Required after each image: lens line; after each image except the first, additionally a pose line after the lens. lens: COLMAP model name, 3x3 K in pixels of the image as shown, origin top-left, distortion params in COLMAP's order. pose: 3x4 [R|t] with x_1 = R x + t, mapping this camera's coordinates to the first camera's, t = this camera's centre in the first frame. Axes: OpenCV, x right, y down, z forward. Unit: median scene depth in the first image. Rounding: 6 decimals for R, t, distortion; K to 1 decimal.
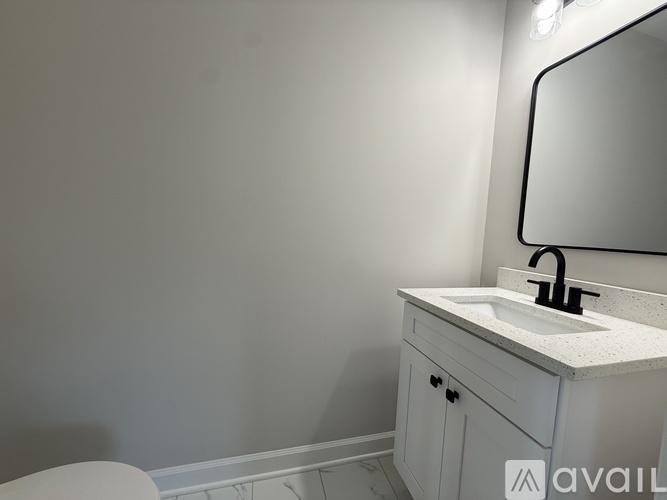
lens RADIAL K [[266.9, 0, 333.2], [0, 266.9, 250.3], [0, 0, 1]] dist [0.000855, 0.000040]
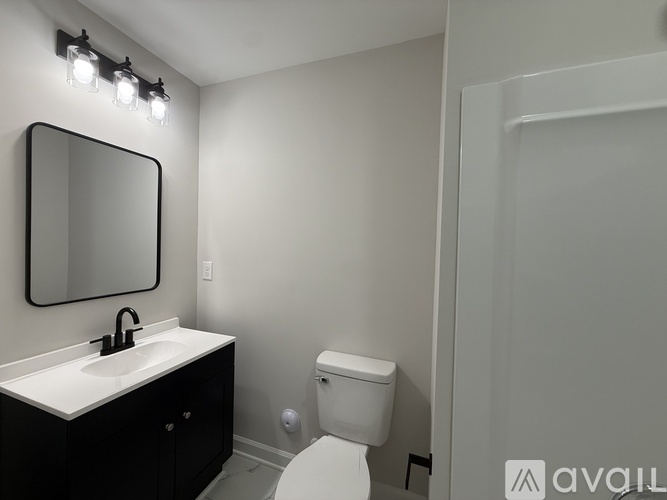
lens RADIAL K [[266.9, 0, 333.6], [0, 266.9, 249.3], [0, 0, 1]] dist [0.000855, 0.000040]
pose [[-0.804189, -0.057710, 0.591565, -0.724299], [-0.006461, 0.996065, 0.088388, -0.385236], [-0.594339, 0.067258, -0.801398, 1.351960]]
